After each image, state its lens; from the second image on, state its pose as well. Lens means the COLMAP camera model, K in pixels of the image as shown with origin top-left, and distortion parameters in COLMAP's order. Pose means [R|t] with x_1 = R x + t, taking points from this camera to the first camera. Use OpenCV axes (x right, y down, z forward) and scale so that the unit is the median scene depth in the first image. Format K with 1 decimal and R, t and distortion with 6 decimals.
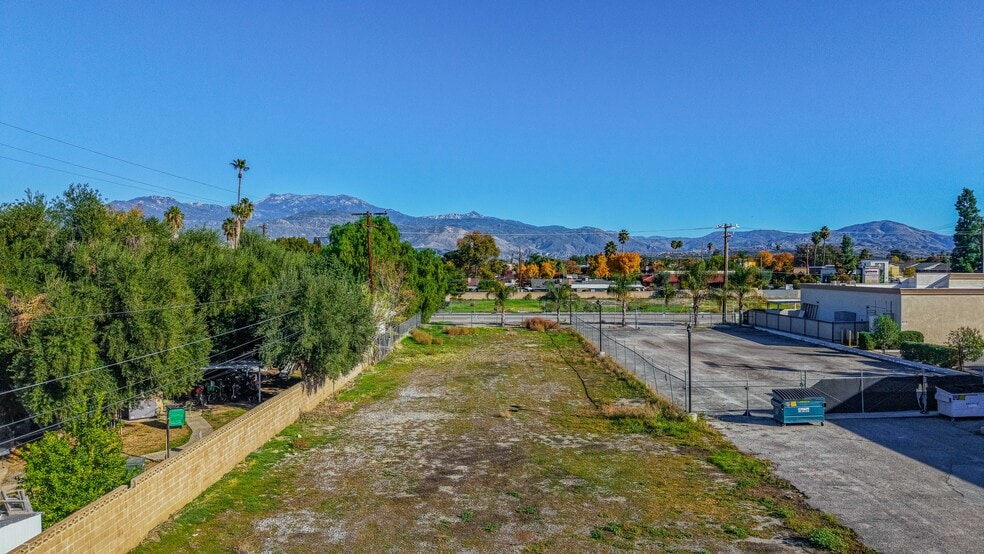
lens RADIAL K [[643.8, 0, 501.2], [0, 643.8, 277.7], [0, 0, 1]] dist [0.088673, -0.093287]
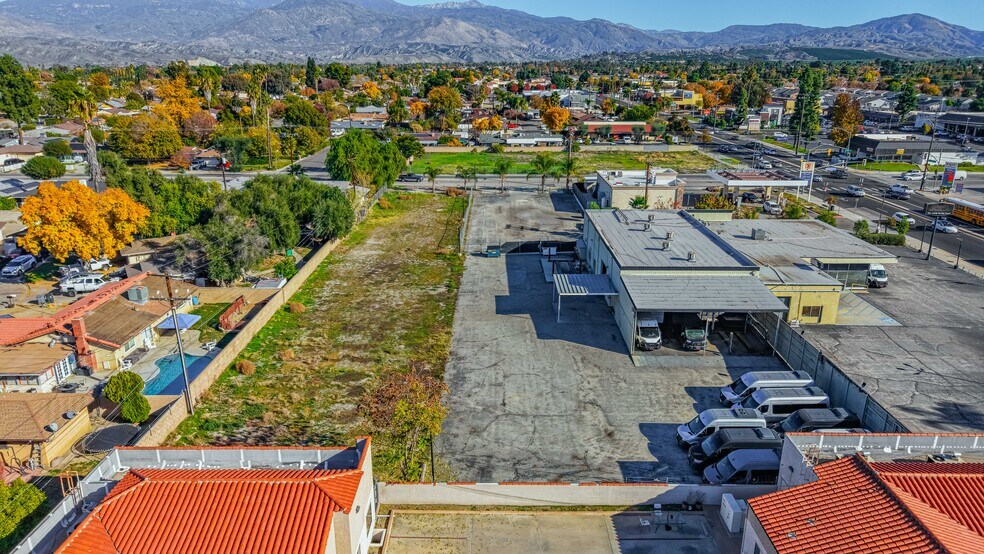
lens RADIAL K [[648.6, 0, 494.7], [0, 648.6, 276.2], [0, 0, 1]] dist [0.054023, -0.074792]
pose [[0.999905, 0.008585, -0.010774, 0.431814], [-0.005031, 0.955615, 0.294575, -0.513865], [0.012824, -0.294493, 0.955568, -1.698127]]
